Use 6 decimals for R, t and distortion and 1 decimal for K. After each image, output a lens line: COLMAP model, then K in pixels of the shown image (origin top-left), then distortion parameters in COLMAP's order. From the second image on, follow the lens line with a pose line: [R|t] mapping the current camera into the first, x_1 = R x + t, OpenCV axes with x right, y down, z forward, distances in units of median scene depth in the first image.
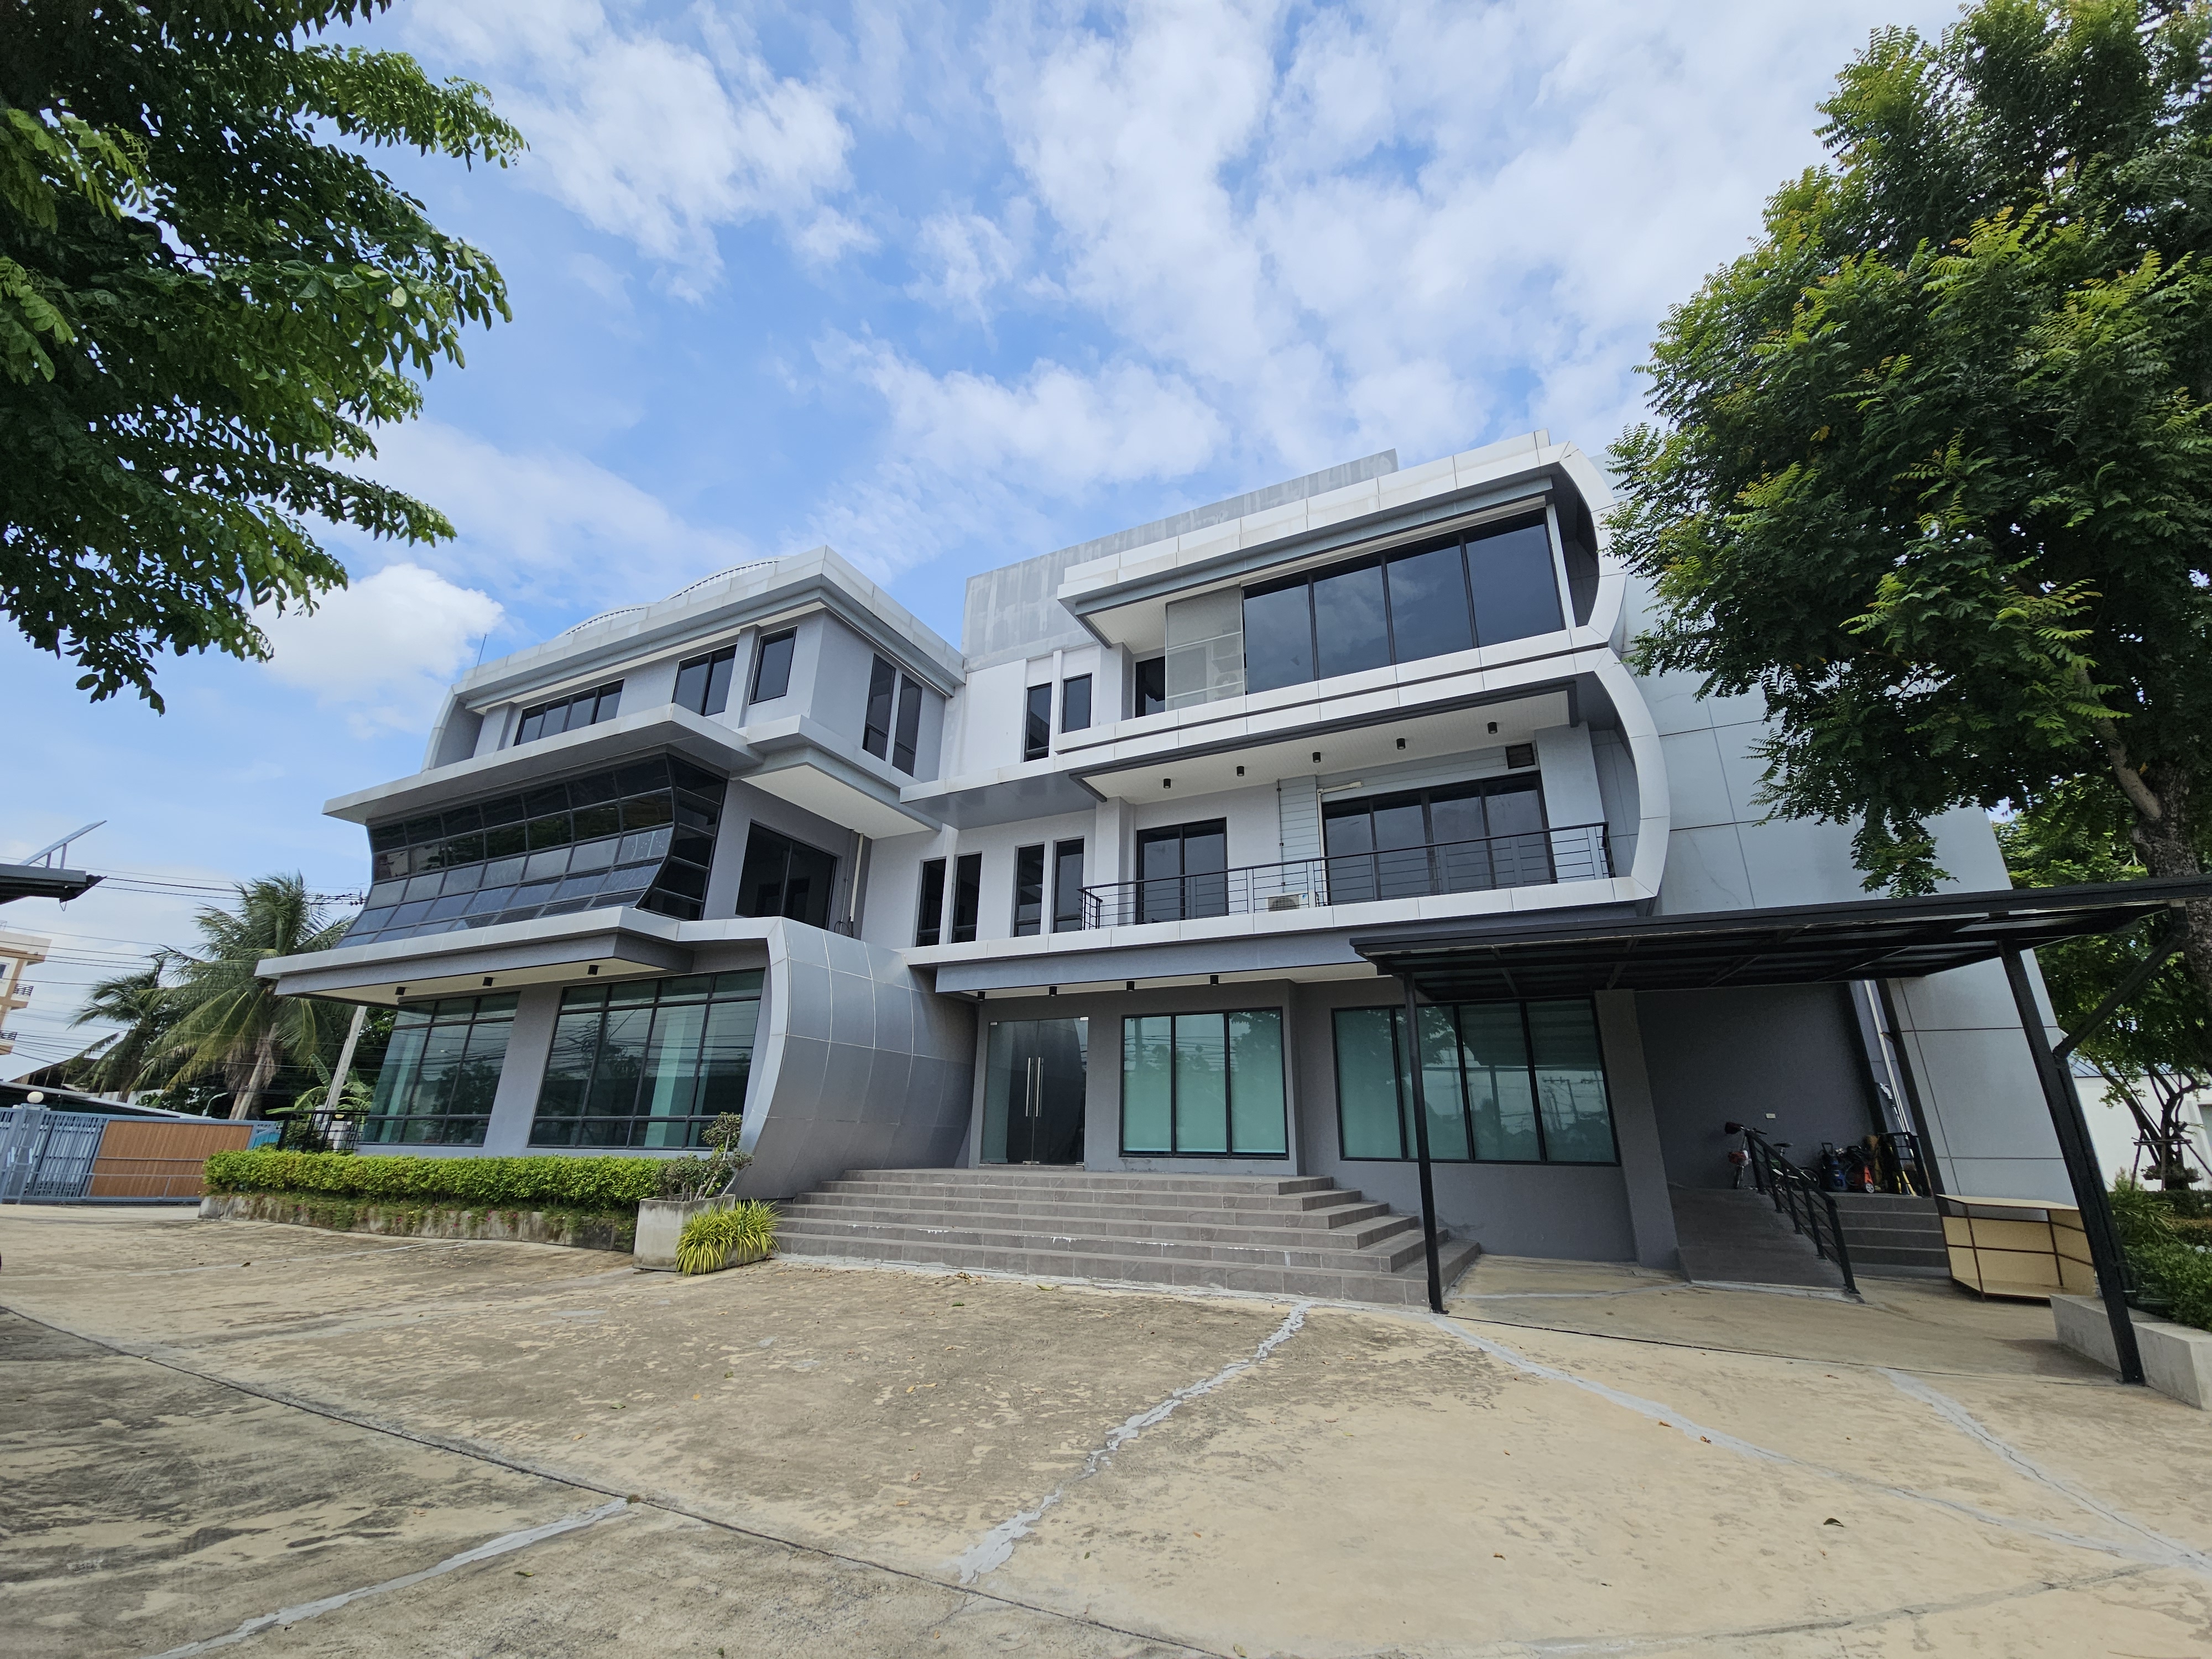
lens RADIAL K [[899.2, 0, 1124.5], [0, 899.2, 841.1], [0, 0, 1]] dist [0.003590, -0.004870]
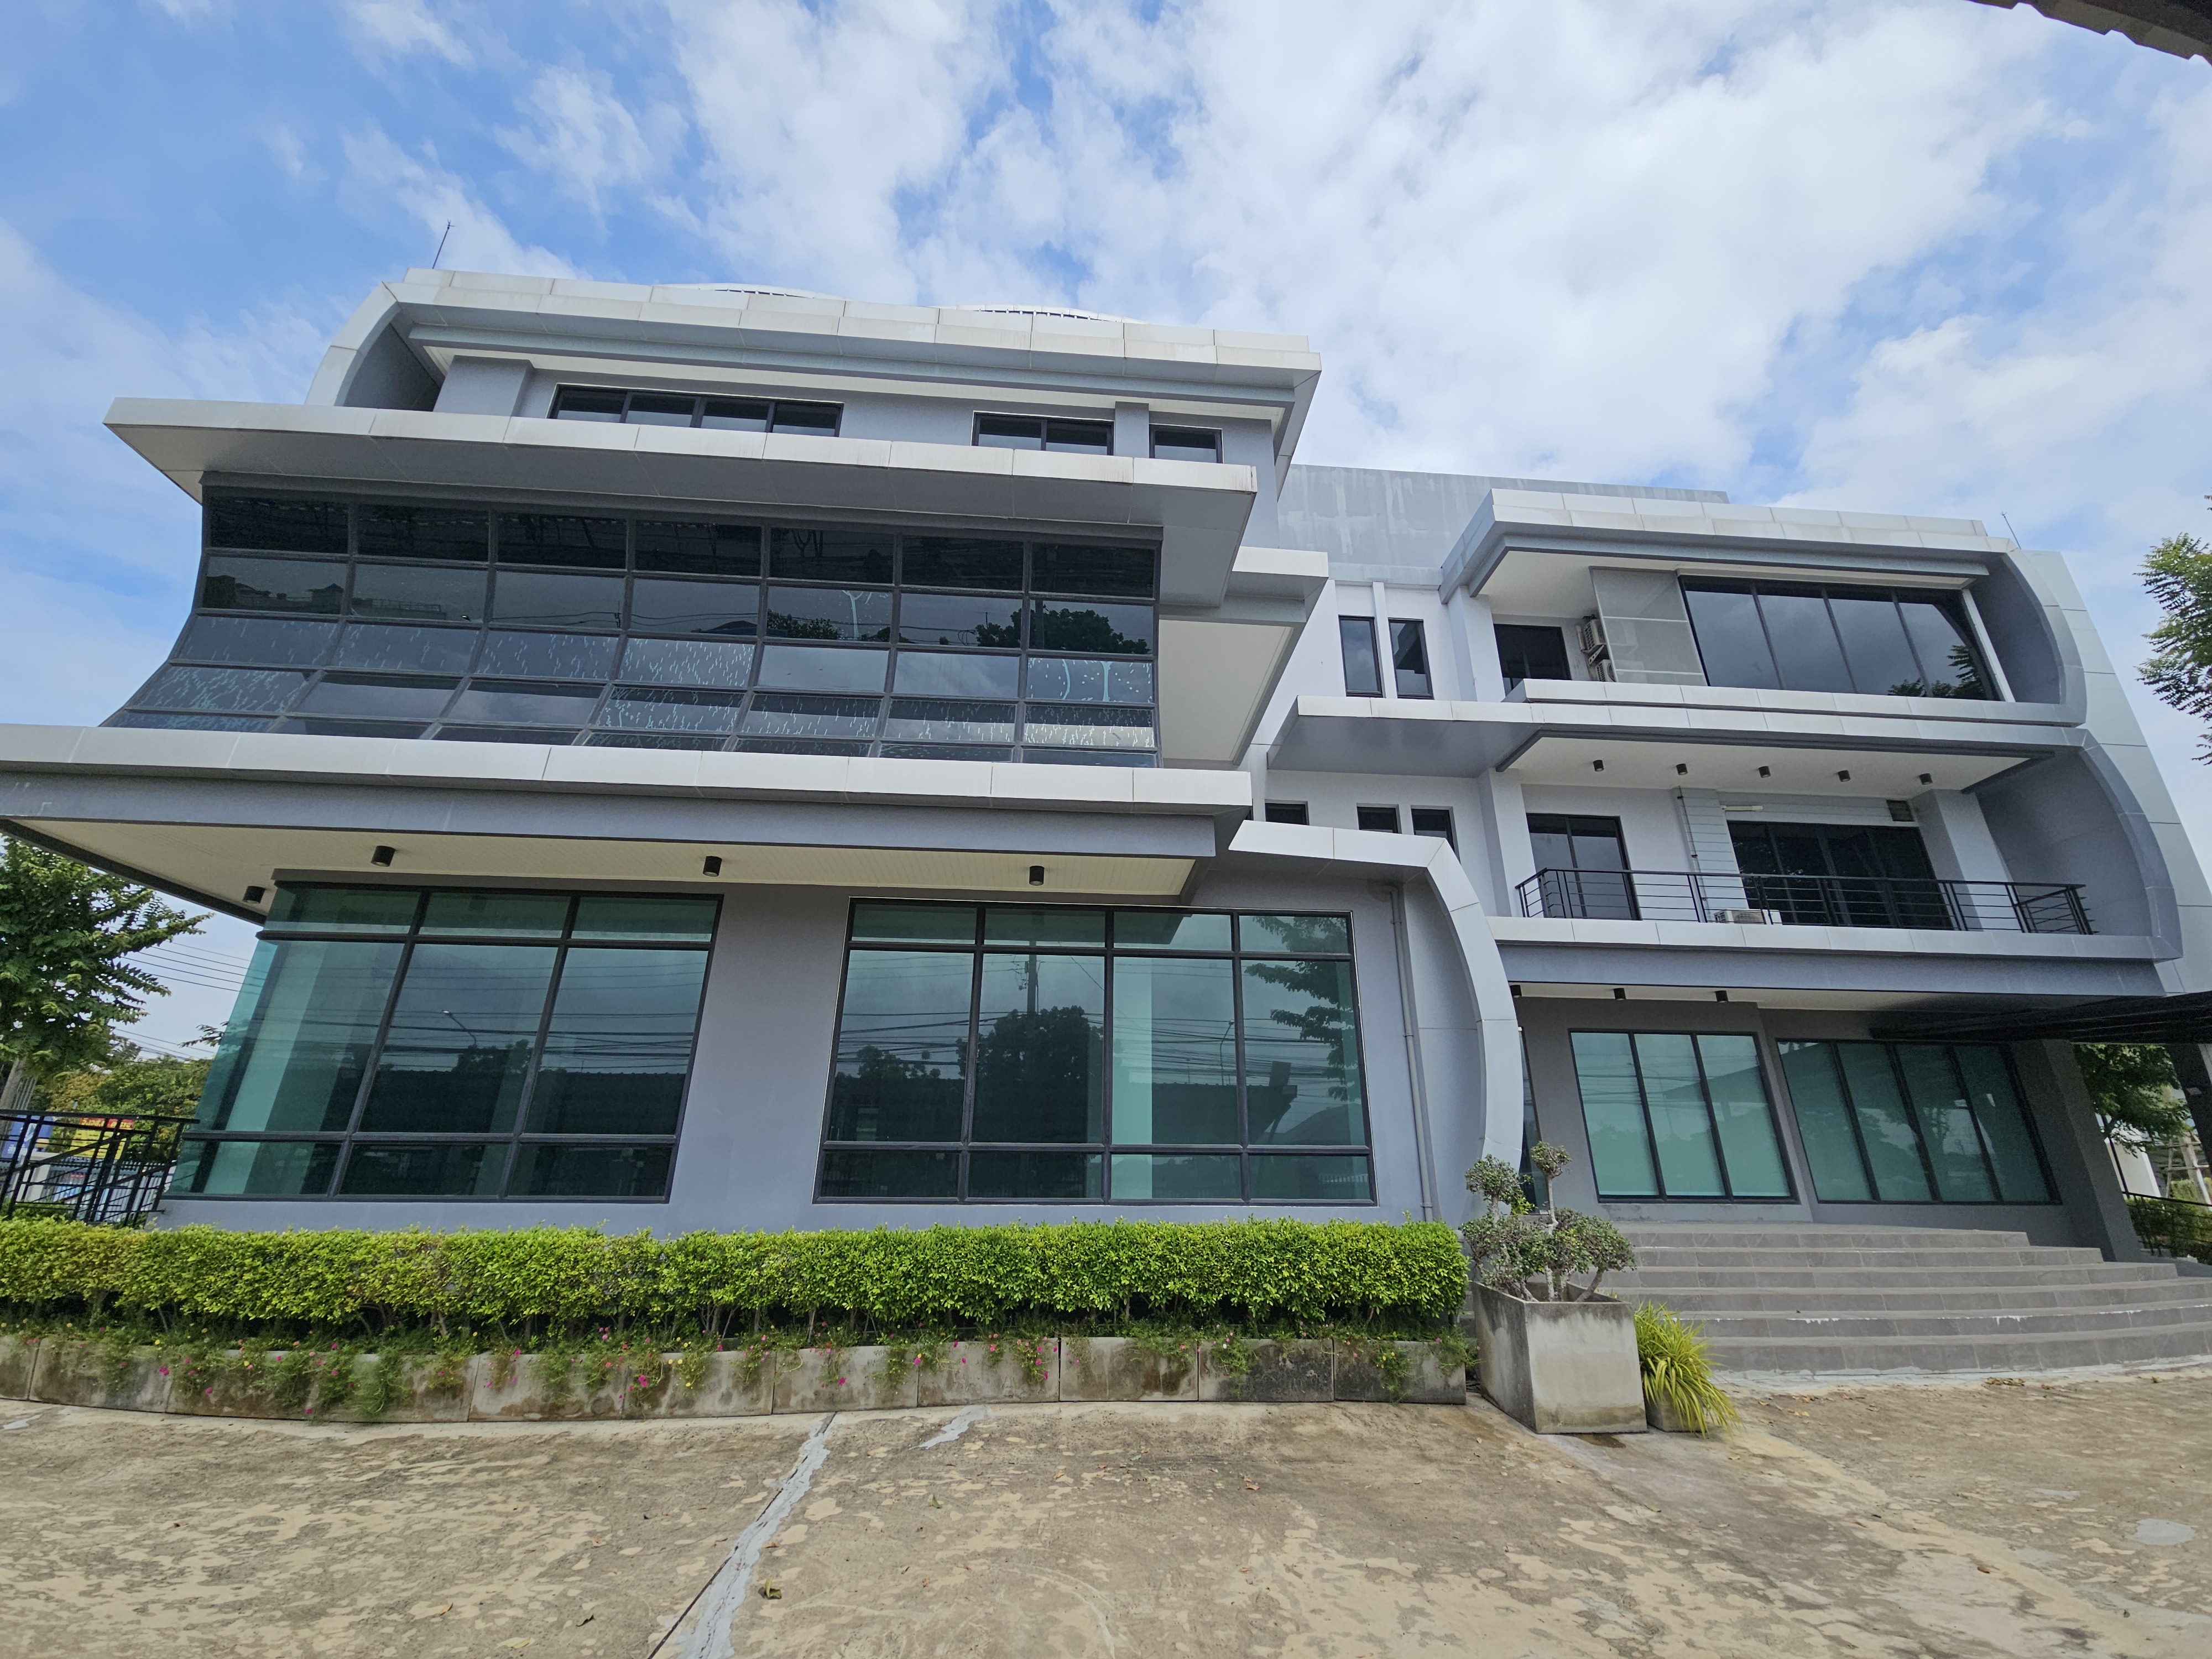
lens RADIAL K [[899.2, 0, 1112.4], [0, 899.2, 833.6], [0, 0, 1]] dist [0.003590, -0.004870]
pose [[0.865420, 0.180345, 0.467465, -0.777723], [-0.155659, 0.983584, -0.091289, 0.158460], [-0.476254, 0.006239, 0.879285, 0.477067]]
